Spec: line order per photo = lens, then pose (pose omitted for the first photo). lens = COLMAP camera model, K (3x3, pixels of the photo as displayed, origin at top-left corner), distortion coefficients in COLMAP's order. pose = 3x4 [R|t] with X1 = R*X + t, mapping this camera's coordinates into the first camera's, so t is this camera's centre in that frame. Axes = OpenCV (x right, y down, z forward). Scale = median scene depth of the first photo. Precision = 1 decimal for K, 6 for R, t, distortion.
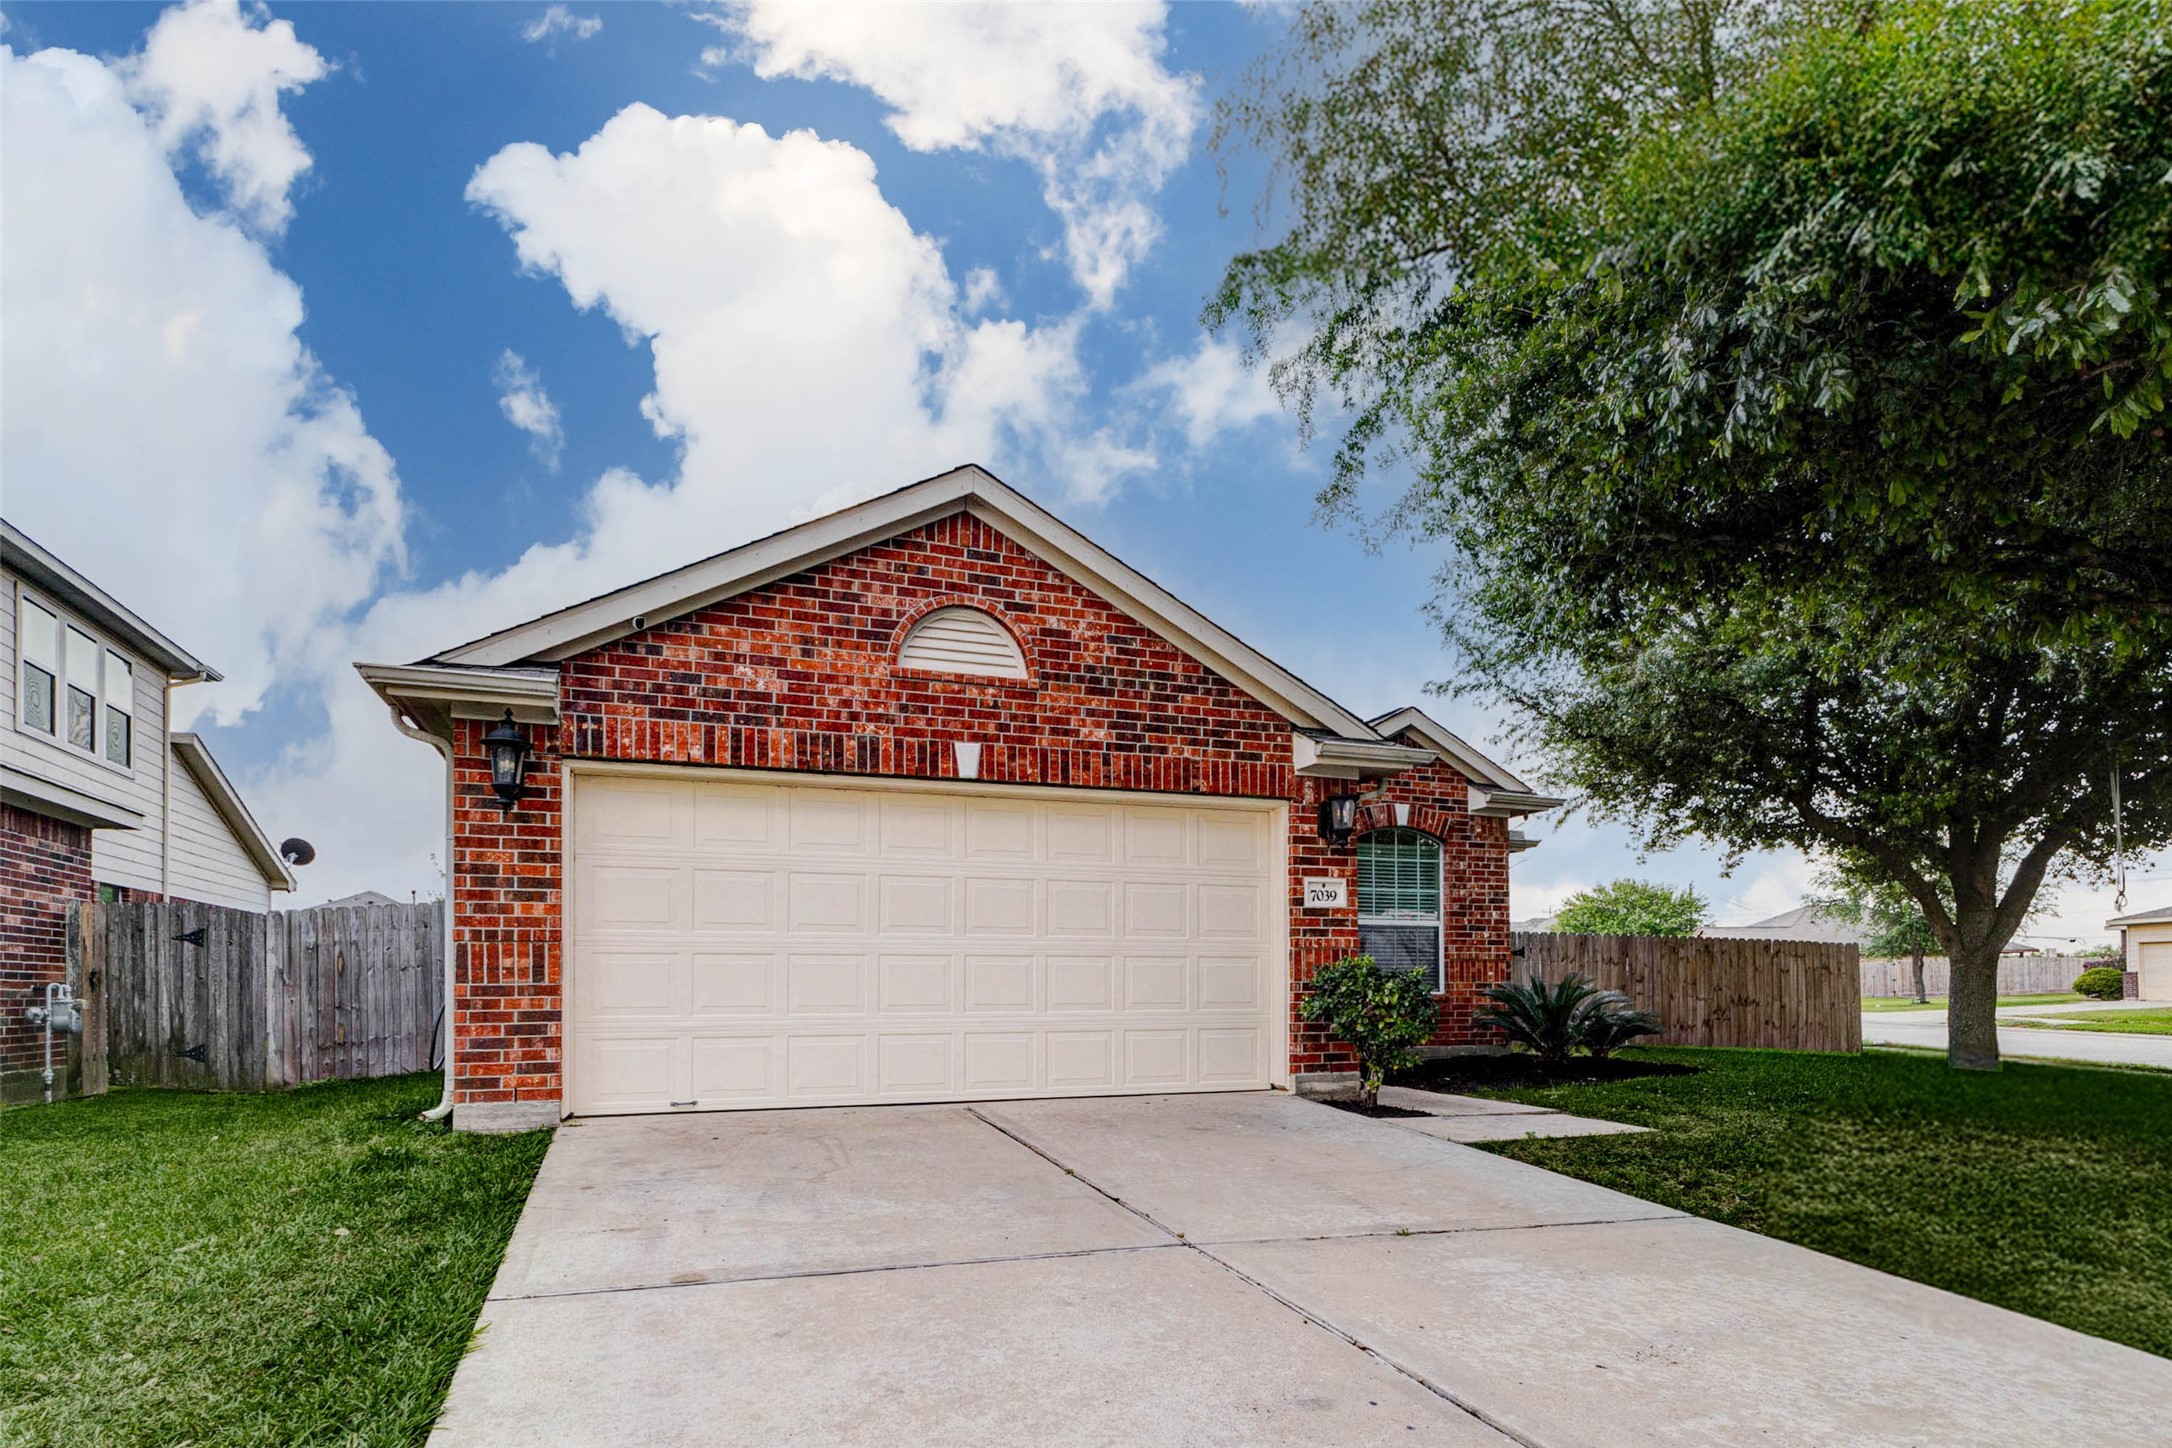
lens RADIAL K [[1105.2, 0, 1086.0], [0, 1105.2, 724.0], [0, 0, 1]] dist [0.005897, 0.000645]
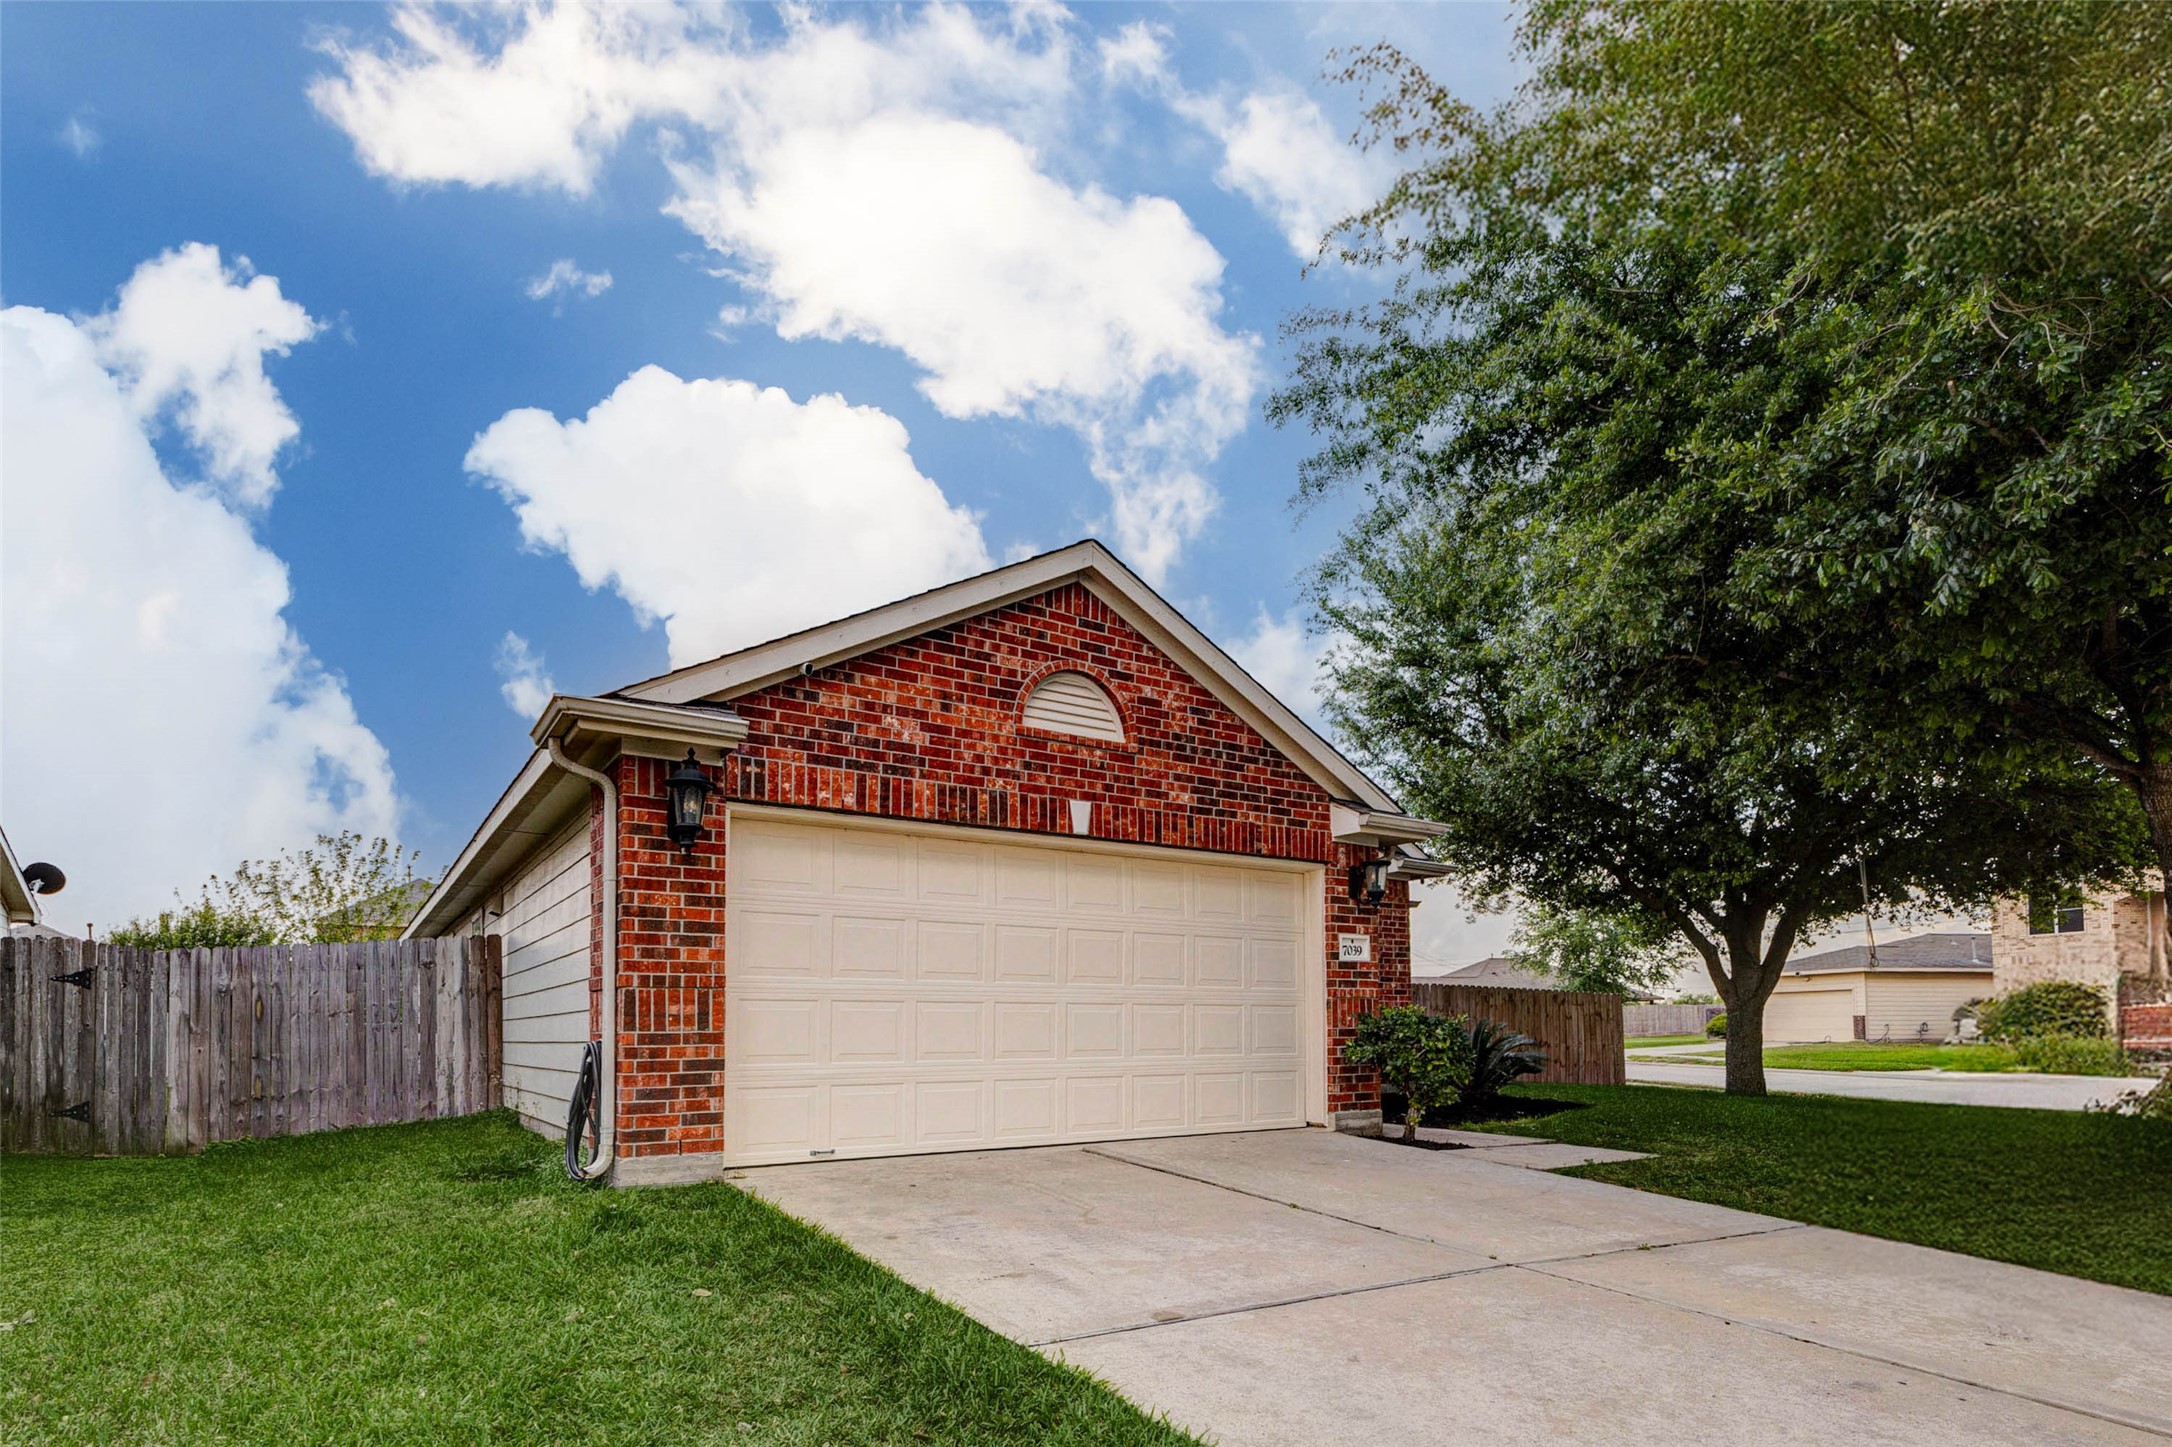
lens RADIAL K [[1057.6, 0, 1086.8], [0, 1057.6, 749.1], [0, 0, 1]] dist [0.012184, 0.000132]
pose [[0.975876, 0.055272, 0.211214, -0.318853], [-0.049771, 0.998271, -0.031276, -0.001175], [-0.212577, 0.020009, 0.976939, 0.008983]]
